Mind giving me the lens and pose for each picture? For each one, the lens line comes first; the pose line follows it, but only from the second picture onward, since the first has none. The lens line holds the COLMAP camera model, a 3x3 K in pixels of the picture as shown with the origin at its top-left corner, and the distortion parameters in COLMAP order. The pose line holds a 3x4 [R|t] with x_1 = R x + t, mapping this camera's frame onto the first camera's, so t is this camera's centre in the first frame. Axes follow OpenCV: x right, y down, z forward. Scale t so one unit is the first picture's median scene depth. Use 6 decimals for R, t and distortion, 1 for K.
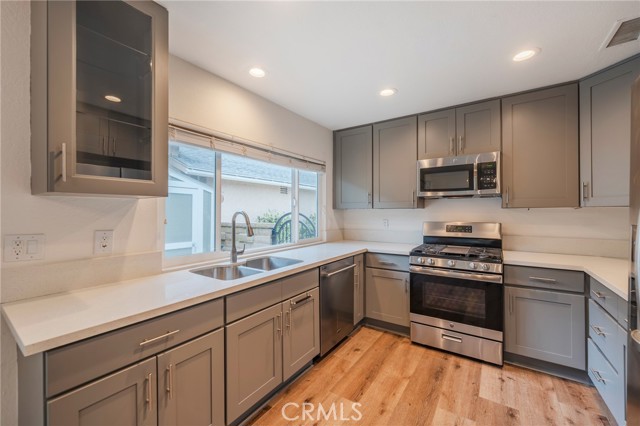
lens RADIAL K [[258.6, 0, 319.6], [0, 258.6, 213.1], [0, 0, 1]] dist [-0.000622, -0.000947]
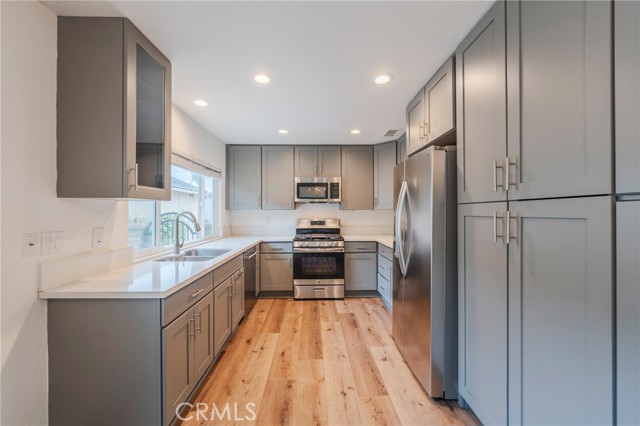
lens RADIAL K [[258.6, 0, 322.2], [0, 258.6, 213.9], [0, 0, 1]] dist [-0.000622, -0.000947]
pose [[0.805755, -0.003848, 0.592237, -0.426702], [0.002318, 0.999992, 0.003344, 0.000900], [-0.592245, -0.001321, 0.805757, -0.318857]]
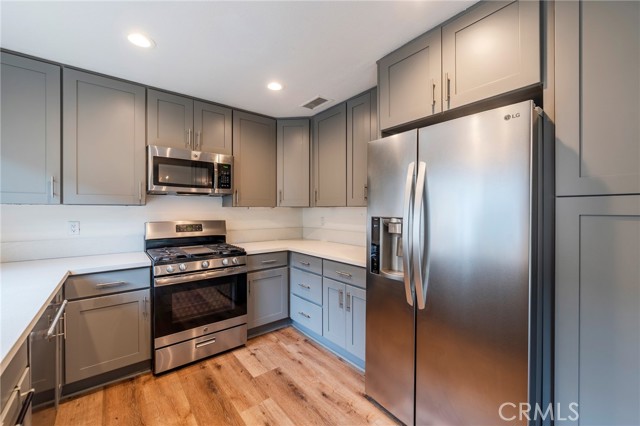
lens RADIAL K [[258.6, 0, 323.9], [0, 258.6, 211.4], [0, 0, 1]] dist [-0.000622, -0.000947]
pose [[0.281127, -0.002337, 0.959668, -0.271283], [0.003809, 0.999992, 0.001319, 0.001445], [-0.959663, 0.003284, 0.281134, 0.308341]]
